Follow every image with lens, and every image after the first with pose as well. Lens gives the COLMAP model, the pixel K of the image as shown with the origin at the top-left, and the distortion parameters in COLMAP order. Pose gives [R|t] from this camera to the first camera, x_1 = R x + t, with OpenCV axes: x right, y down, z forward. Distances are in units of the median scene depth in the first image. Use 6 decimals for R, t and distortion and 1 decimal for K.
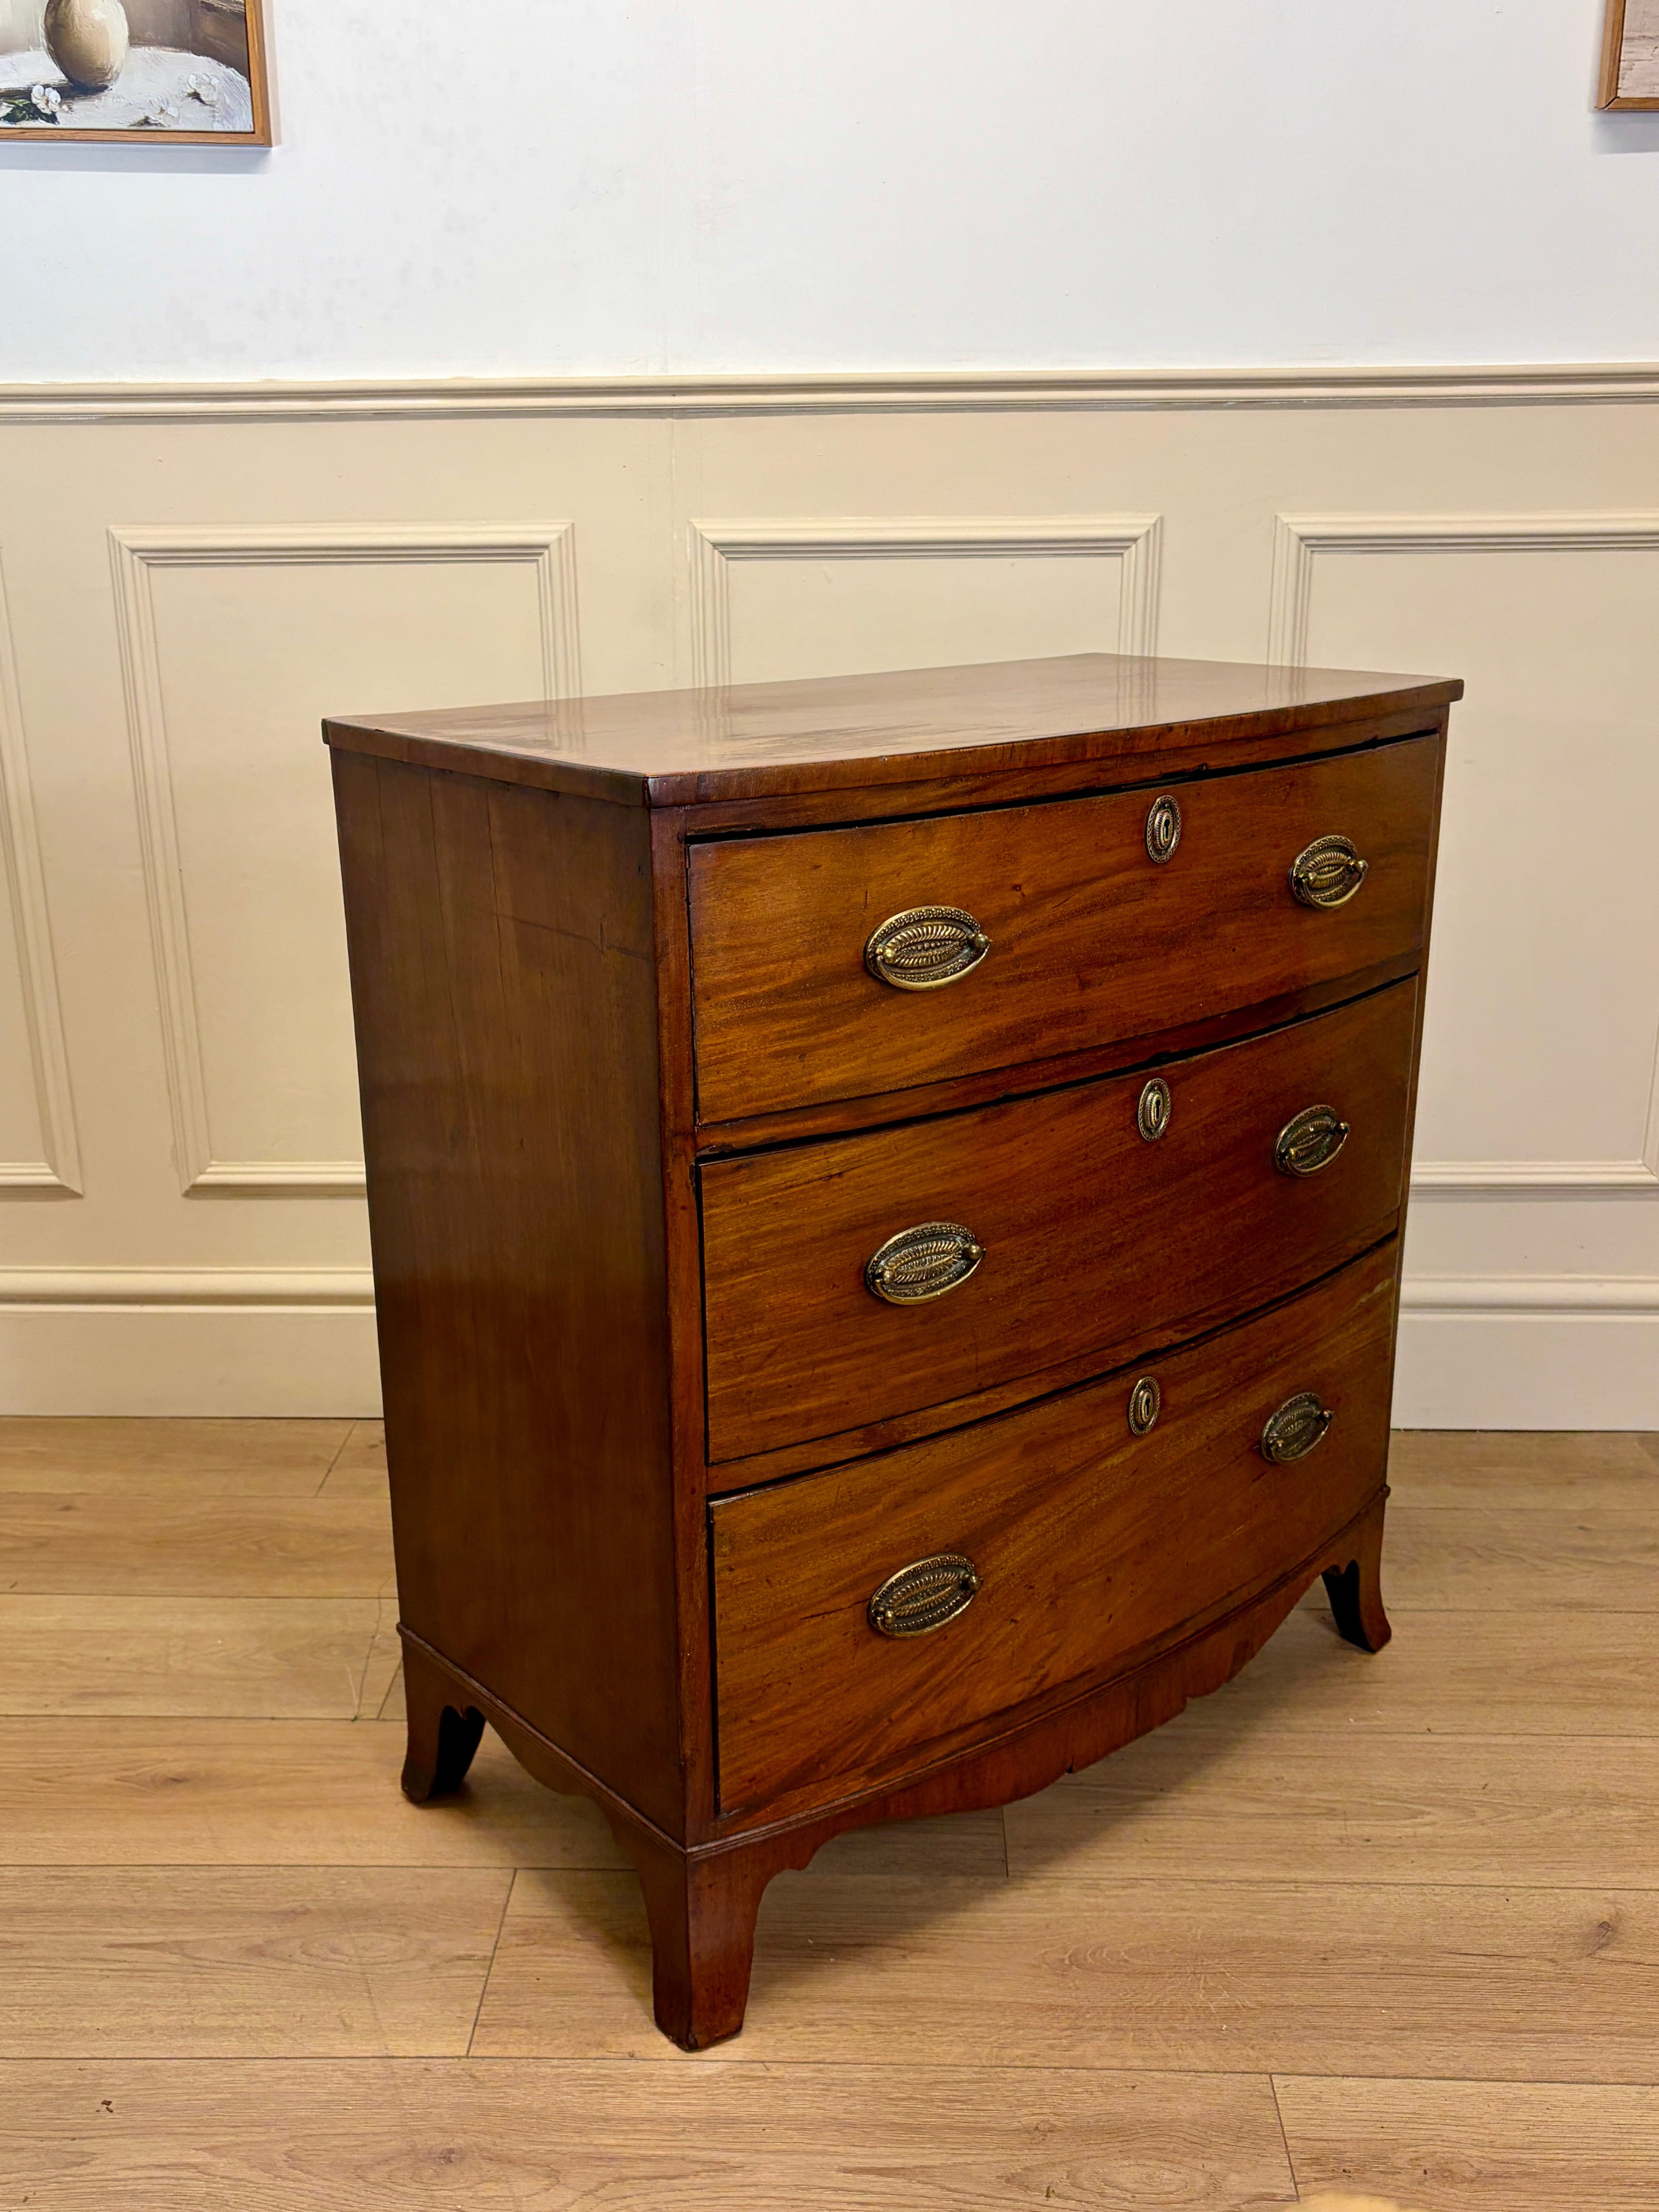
lens RADIAL K [[2258.4, 0, 809.3], [0, 2258.4, 1105.3], [0, 0, 1]] dist [0.042851, 0.000000]
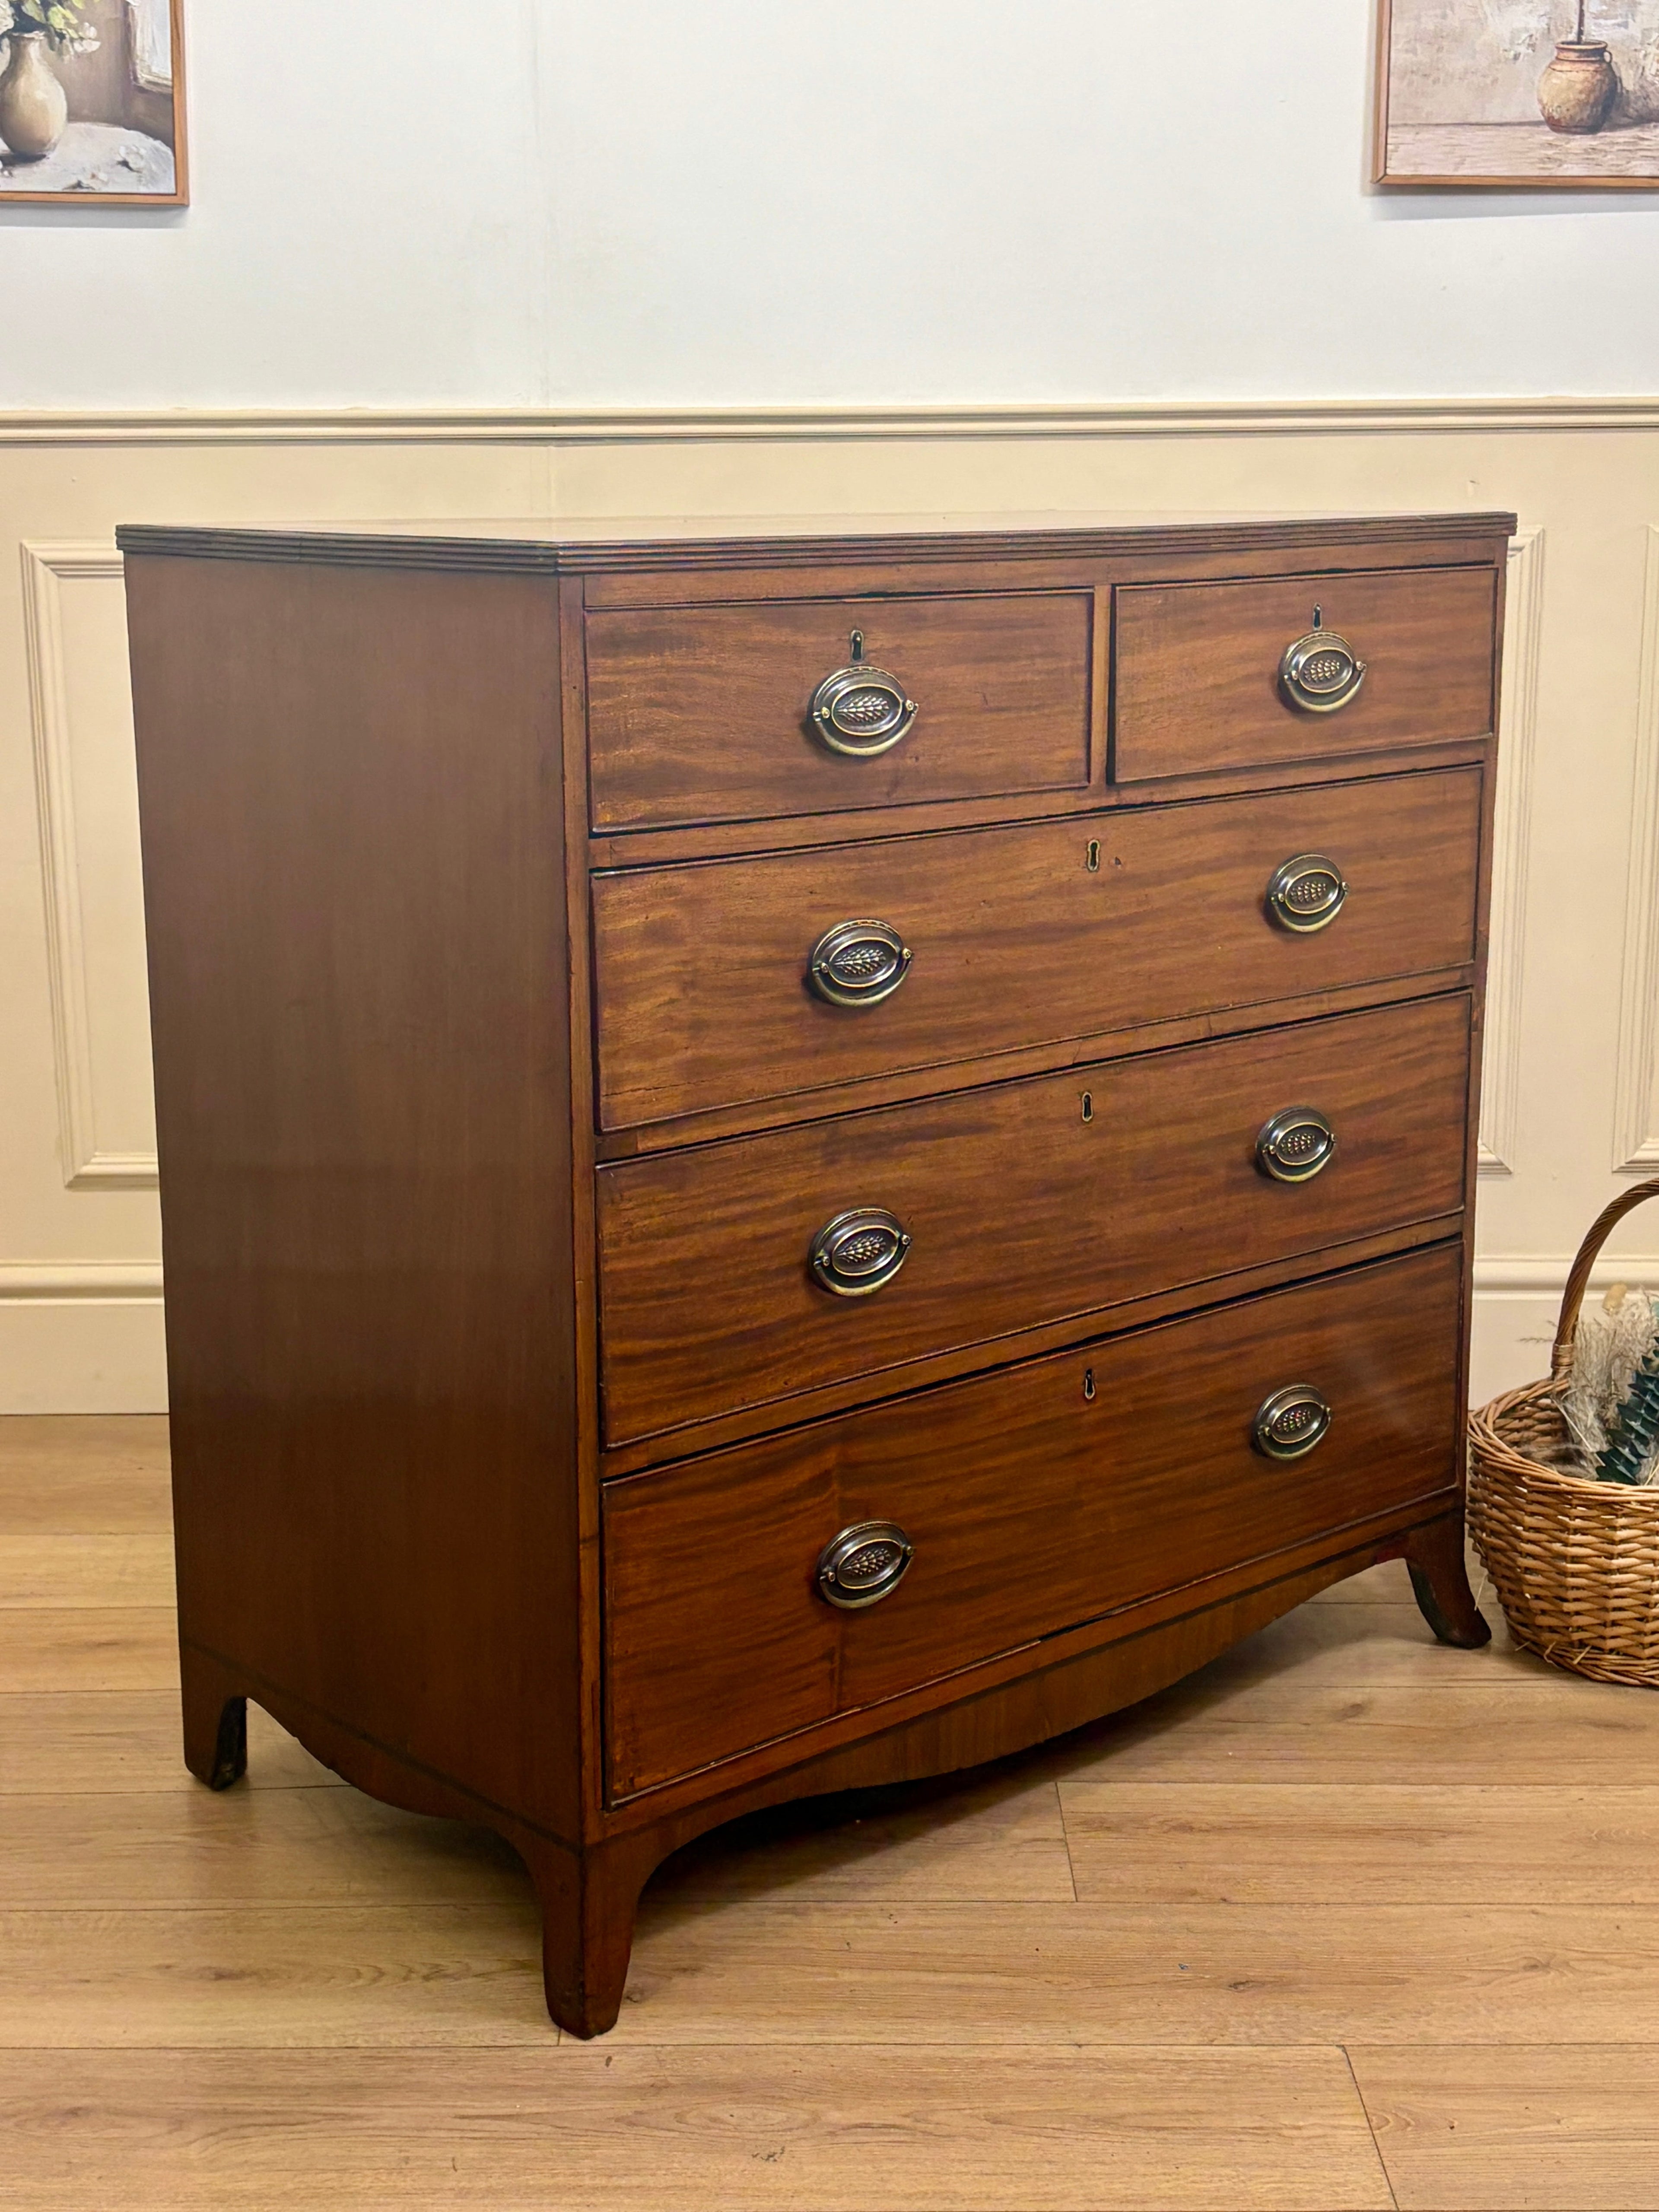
lens RADIAL K [[3466.9, 0, 784.1], [0, 3466.9, 1116.9], [0, 0, 1]] dist [-0.013638, 0.000000]
pose [[0.999622, 0.002039, 0.027432, 0.003320], [0.000793, 0.994697, -0.102843, 0.185016], [-0.027496, 0.102826, 0.994319, -0.615683]]
